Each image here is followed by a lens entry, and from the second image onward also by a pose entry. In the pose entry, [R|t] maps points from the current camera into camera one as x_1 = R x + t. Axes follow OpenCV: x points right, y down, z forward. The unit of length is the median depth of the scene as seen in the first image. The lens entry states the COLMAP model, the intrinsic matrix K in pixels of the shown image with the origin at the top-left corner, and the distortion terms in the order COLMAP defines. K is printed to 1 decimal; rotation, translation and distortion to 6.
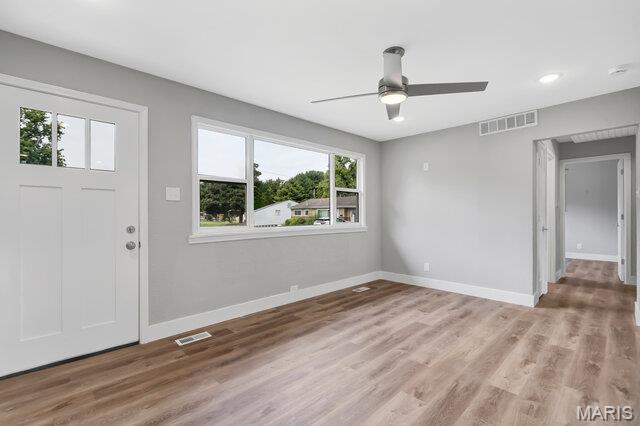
lens RADIAL K [[296.0, 0, 317.5], [0, 296.0, 211.4], [0, 0, 1]] dist [0.000050, 0.000266]
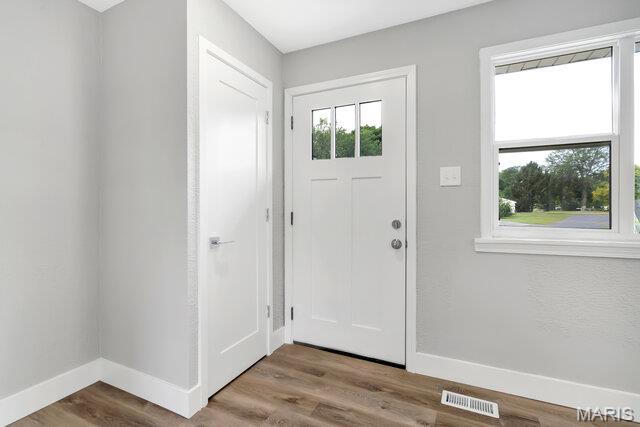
lens RADIAL K [[296.0, 0, 317.5], [0, 296.0, 211.9], [0, 0, 1]] dist [0.000050, 0.000266]
pose [[0.368287, 0.004214, -0.929703, 0.044095], [-0.002489, 0.999991, 0.003546, 0.024793], [0.929709, 0.001008, 0.368294, 0.489904]]
